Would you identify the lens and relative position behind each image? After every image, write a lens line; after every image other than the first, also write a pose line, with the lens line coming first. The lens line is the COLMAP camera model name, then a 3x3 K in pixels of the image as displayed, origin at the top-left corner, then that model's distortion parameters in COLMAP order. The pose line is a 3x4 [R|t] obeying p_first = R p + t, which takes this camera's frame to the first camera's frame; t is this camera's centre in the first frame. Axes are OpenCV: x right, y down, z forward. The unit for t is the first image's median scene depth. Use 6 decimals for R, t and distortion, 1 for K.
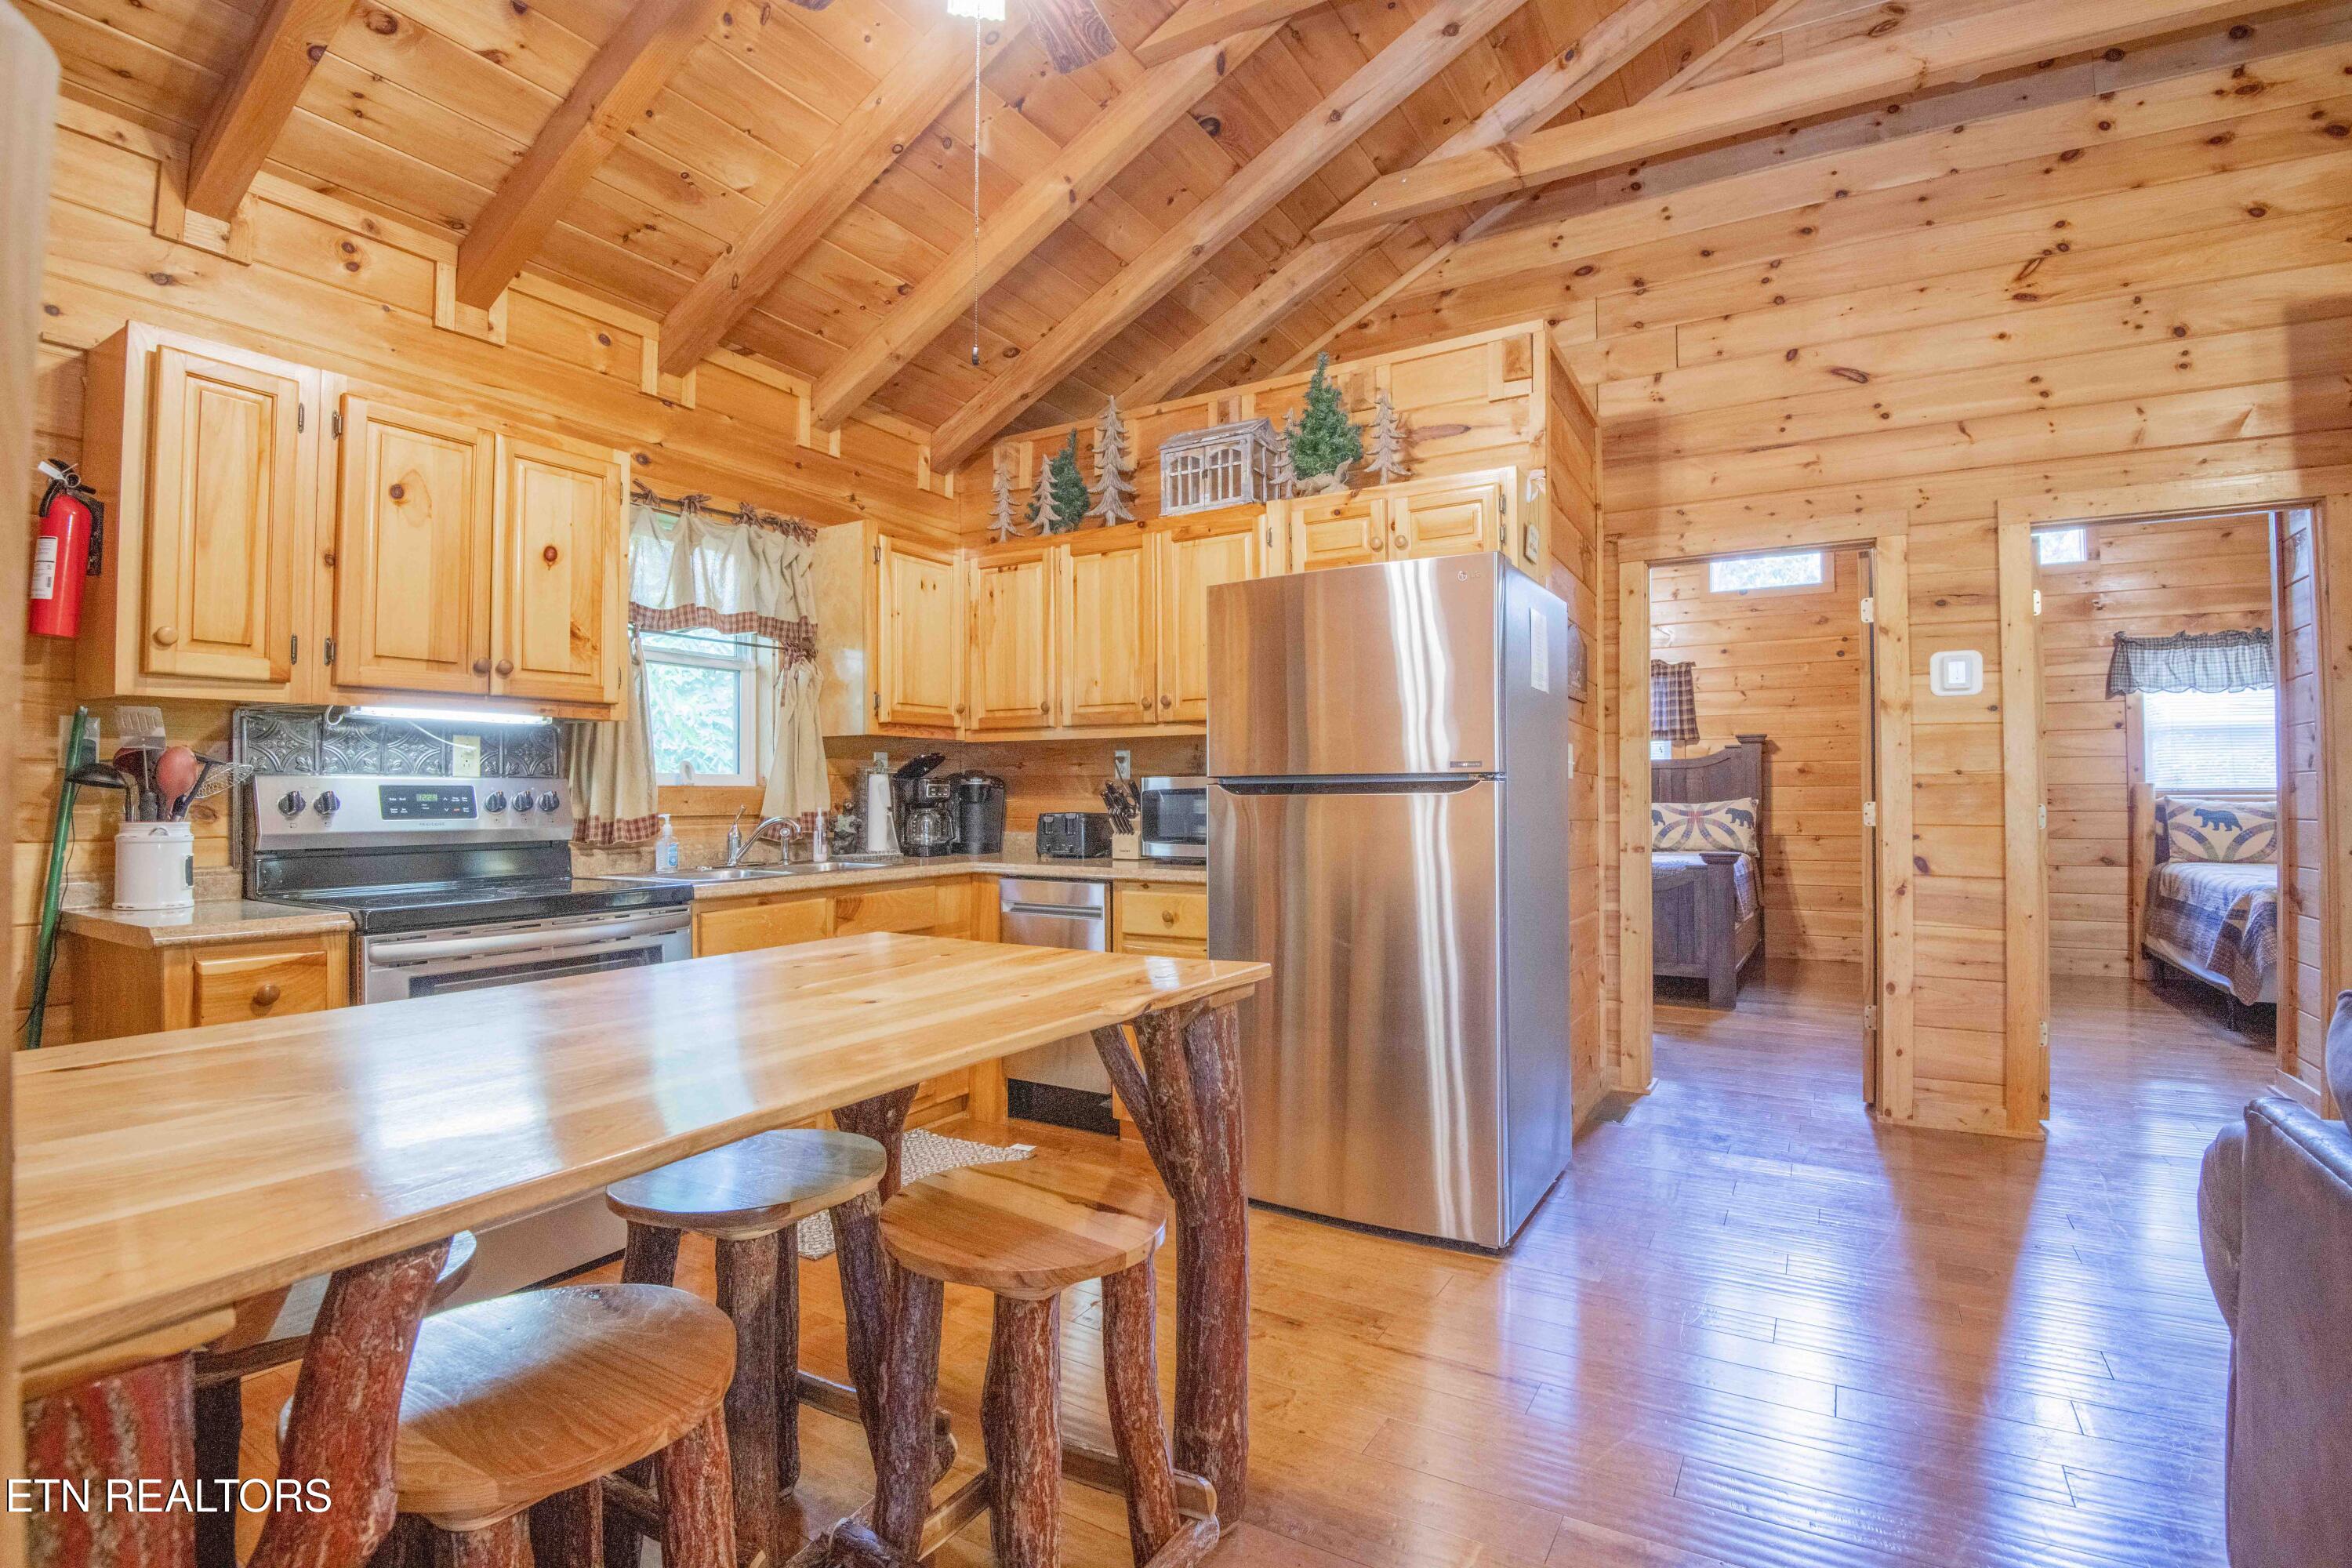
lens RADIAL K [[1088.9, 0, 1189.1], [0, 1088.9, 785.6], [0, 0, 1]] dist [-0.022198, -0.014343]
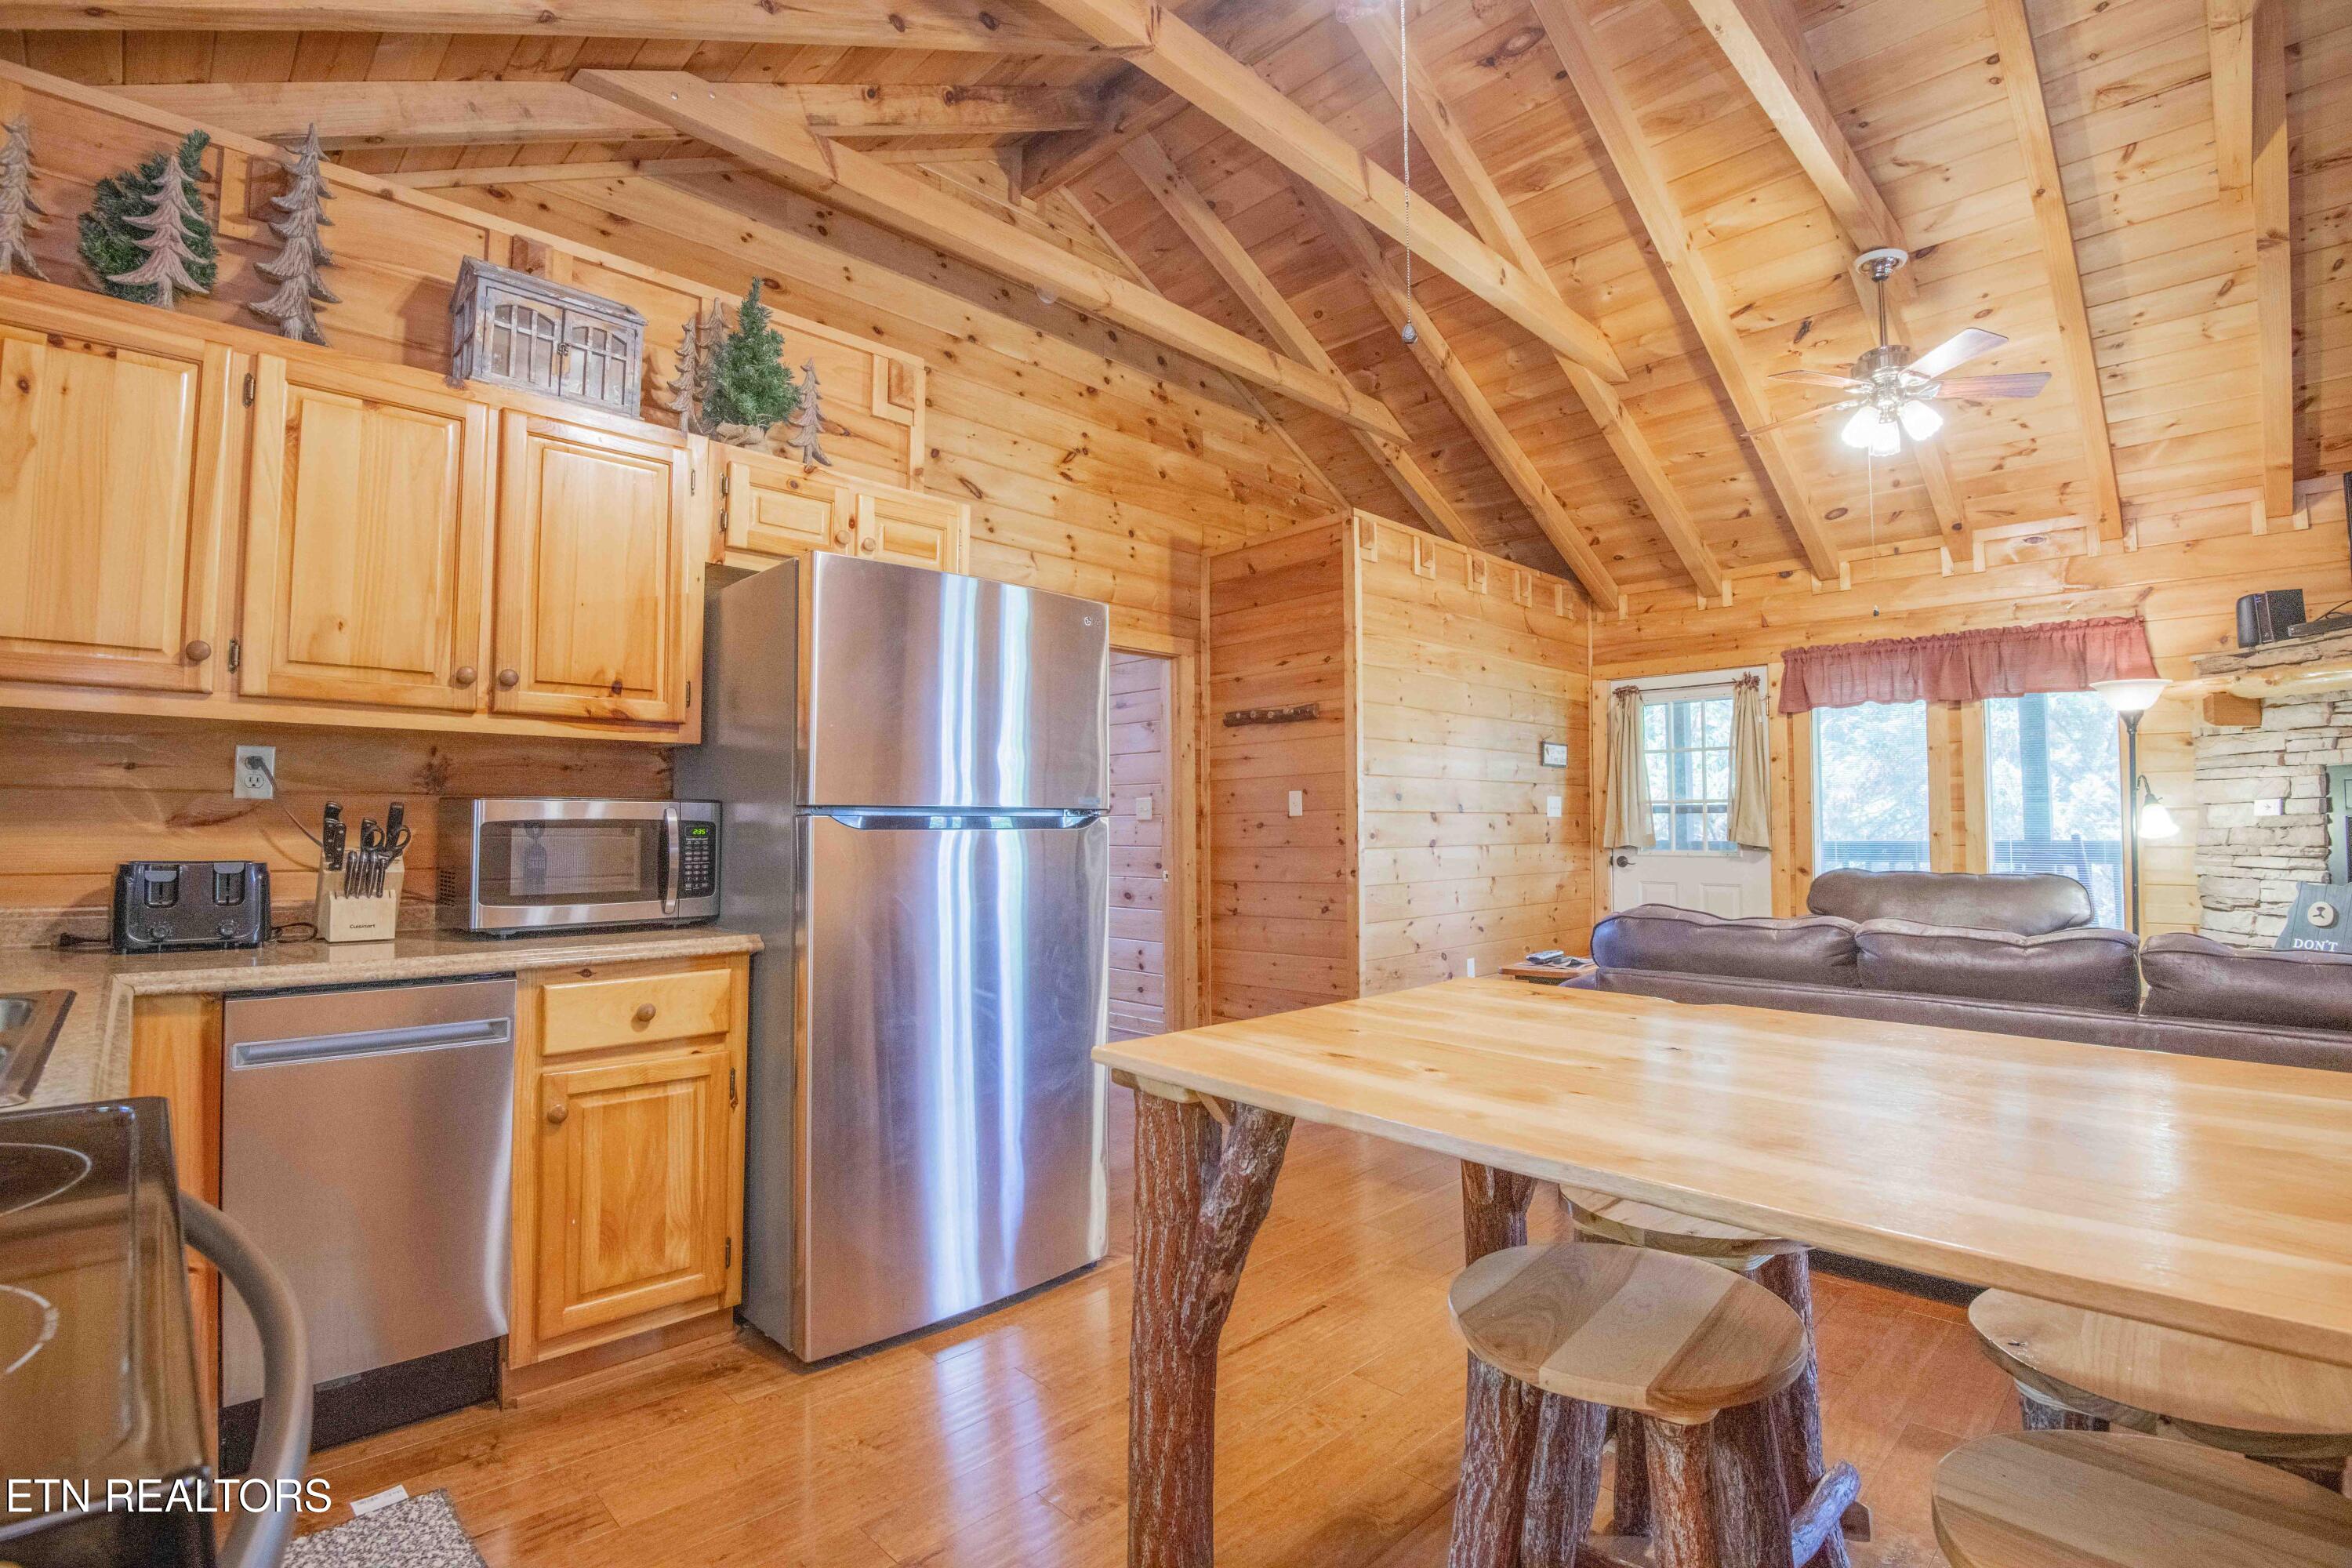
lens RADIAL K [[1088.9, 0, 1189.1], [0, 1088.9, 785.6], [0, 0, 1]] dist [-0.022198, -0.014343]
pose [[0.242908, 0.041809, 0.969148, -0.515072], [-0.010779, 0.999125, -0.040400, 0.004252], [-0.969990, -0.000633, 0.243146, 0.460575]]
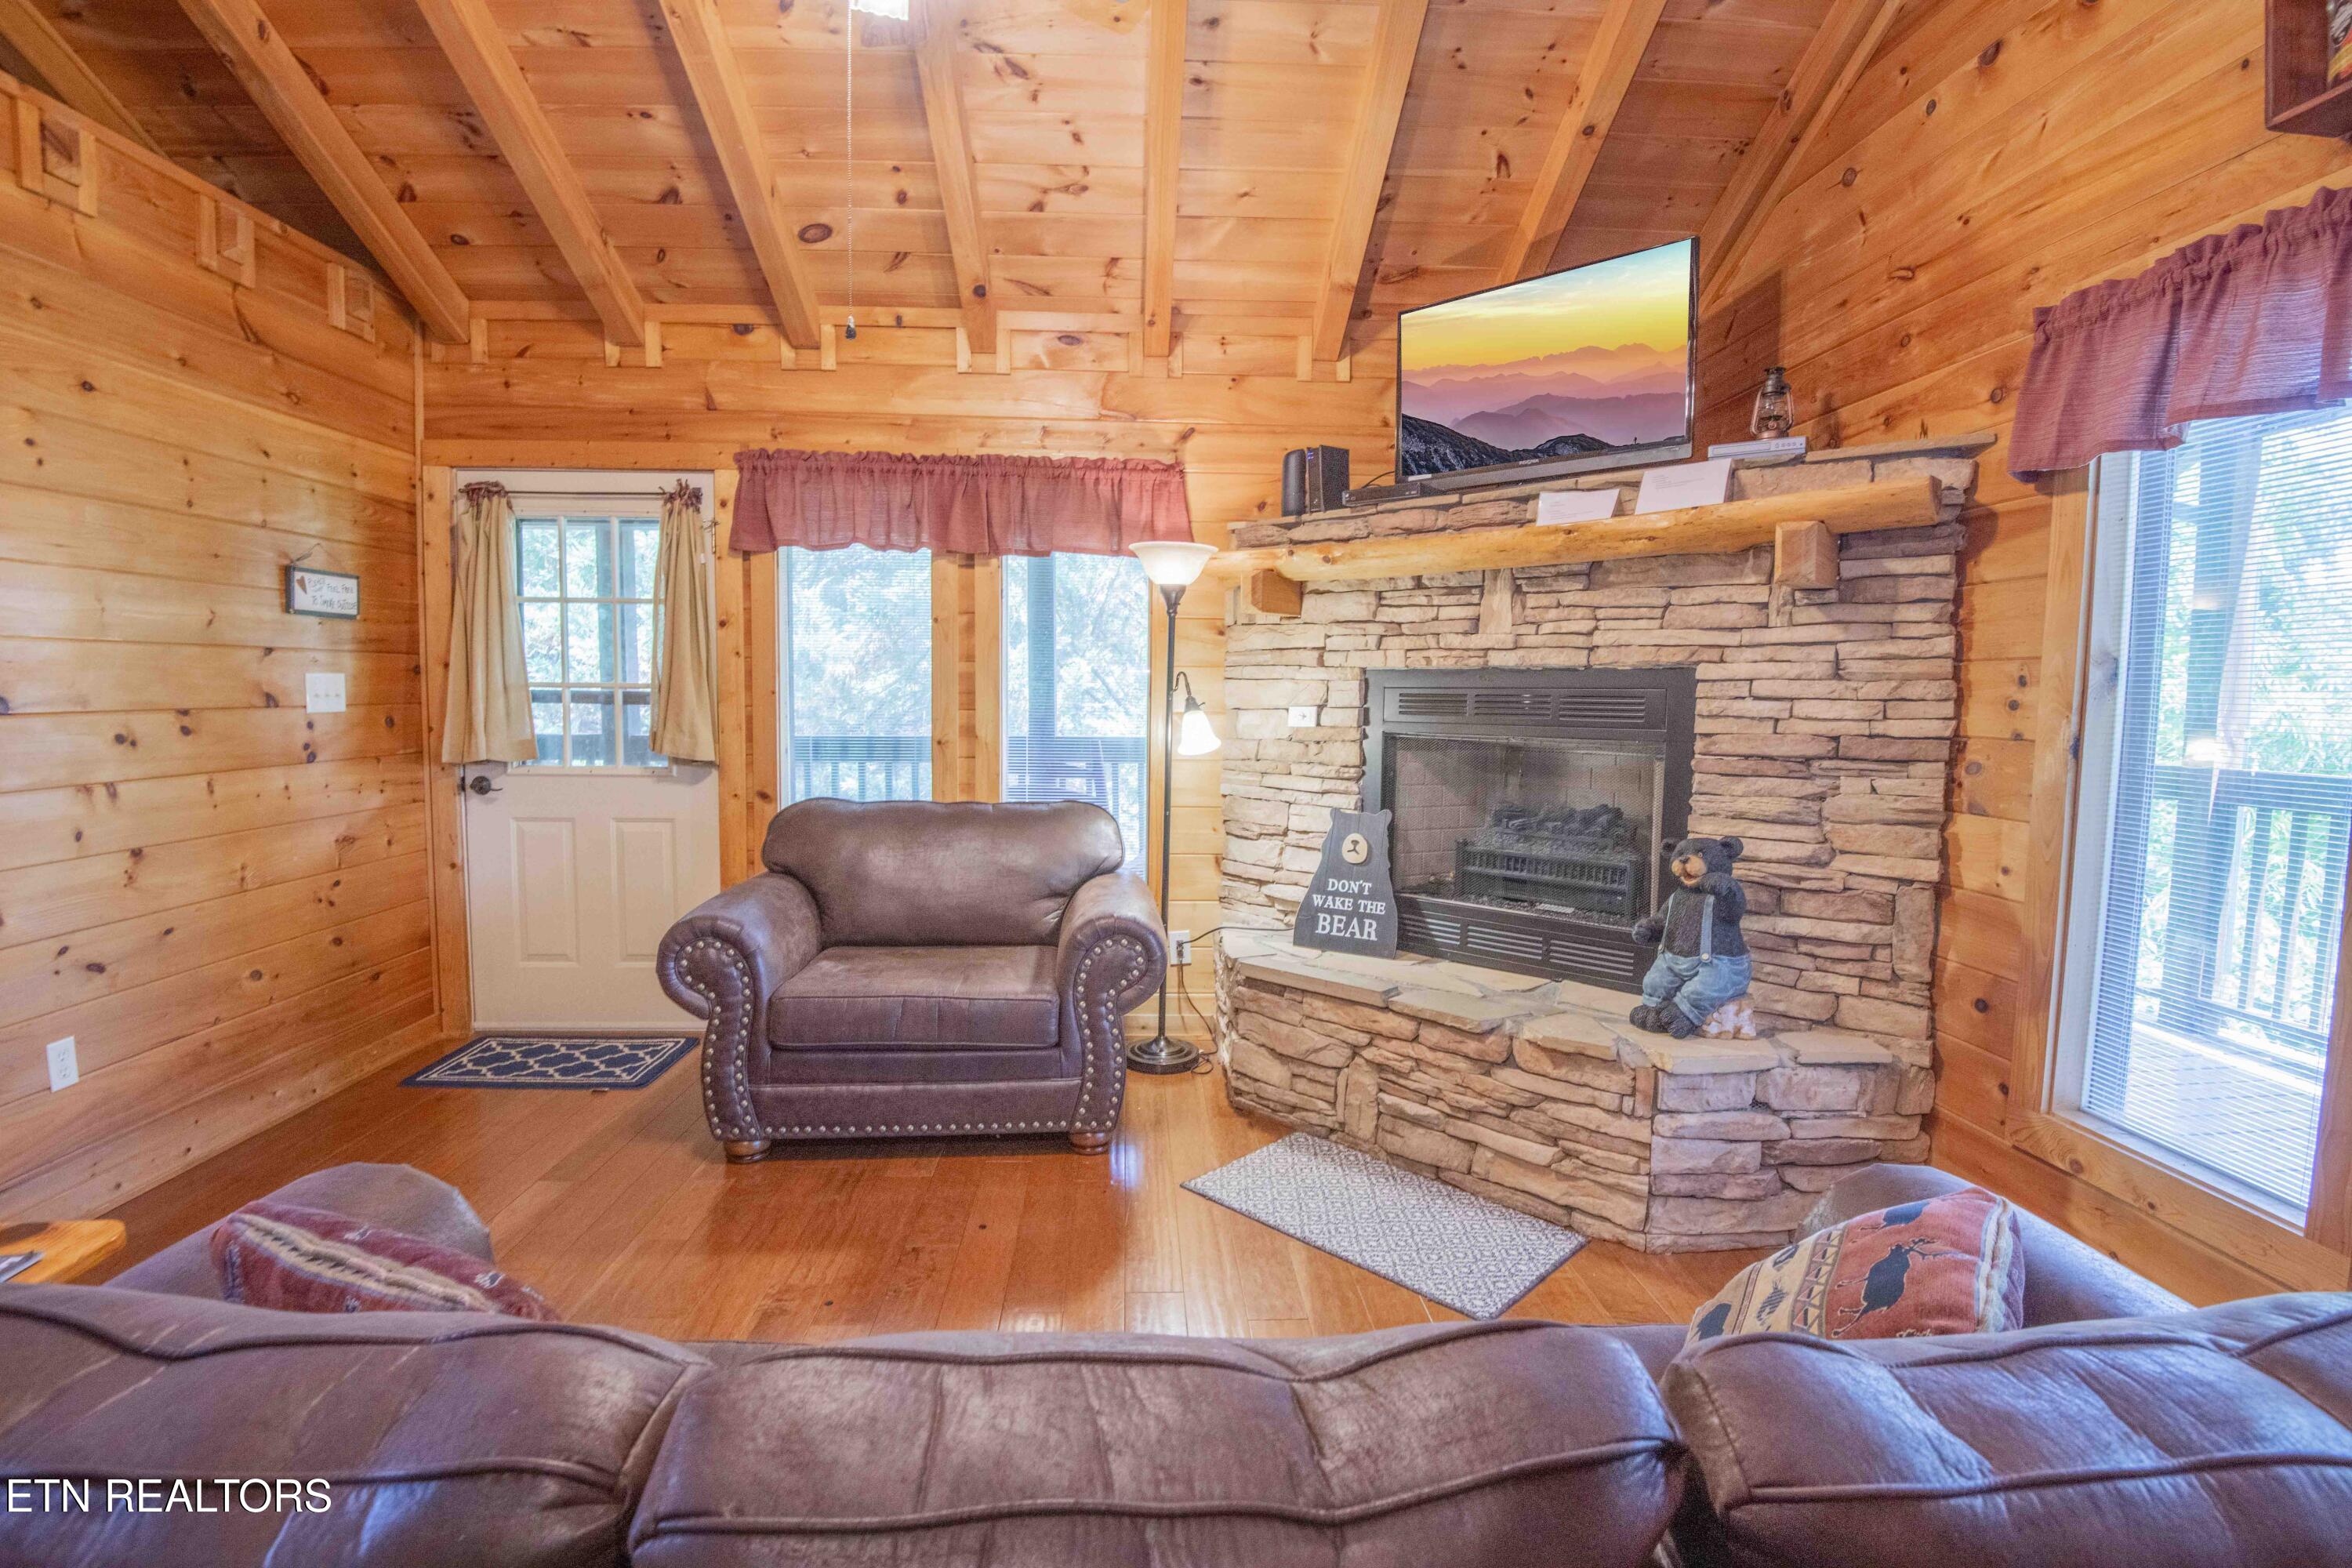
lens RADIAL K [[1088.9, 0, 1189.1], [0, 1088.9, 785.6], [0, 0, 1]] dist [-0.022198, -0.014343]
pose [[-0.560302, -0.072697, 0.825092, 0.133898], [-0.019769, 0.997031, 0.074422, -0.040228], [-0.828052, 0.025388, -0.560076, 0.224608]]
